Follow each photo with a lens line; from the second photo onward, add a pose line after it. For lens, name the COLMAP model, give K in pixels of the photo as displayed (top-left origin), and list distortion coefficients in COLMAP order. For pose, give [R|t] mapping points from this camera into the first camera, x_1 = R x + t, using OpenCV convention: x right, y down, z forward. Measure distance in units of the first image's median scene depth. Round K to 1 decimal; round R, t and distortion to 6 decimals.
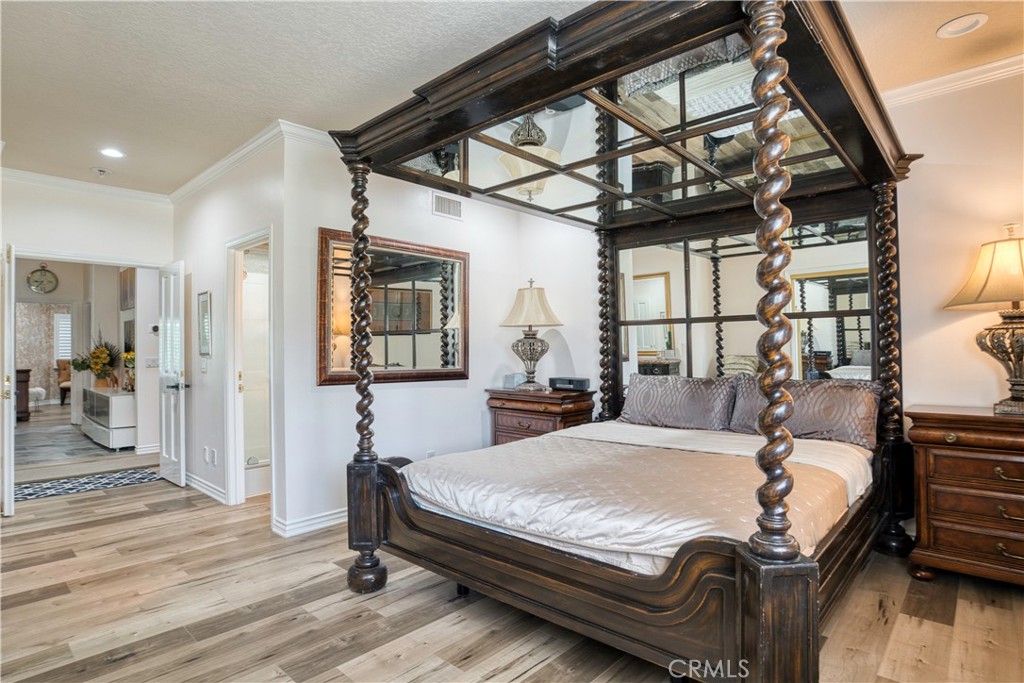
lens RADIAL K [[521.8, 0, 512.0], [0, 521.8, 341.5], [0, 0, 1]] dist [-0.026239, 0.000676]
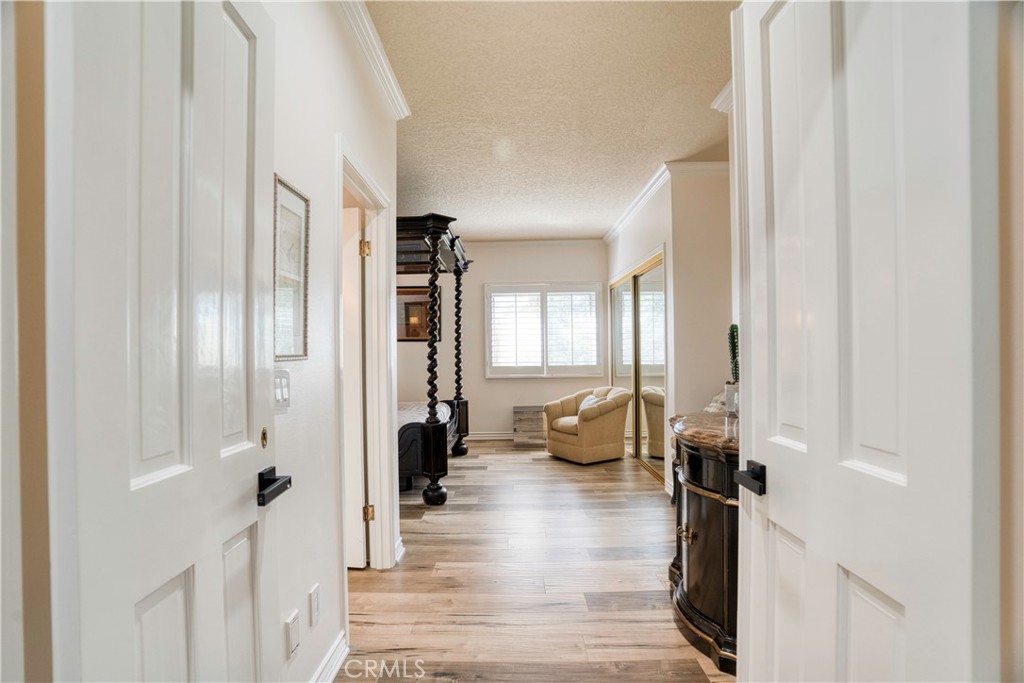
lens RADIAL K [[521.8, 0, 512.0], [0, 521.8, 341.5], [0, 0, 1]] dist [-0.026239, 0.000676]
pose [[-0.658769, 0.017161, 0.752150, -1.267705], [0.005747, 0.999825, -0.017779, 0.030419], [-0.752323, -0.007390, -0.658753, 1.477028]]
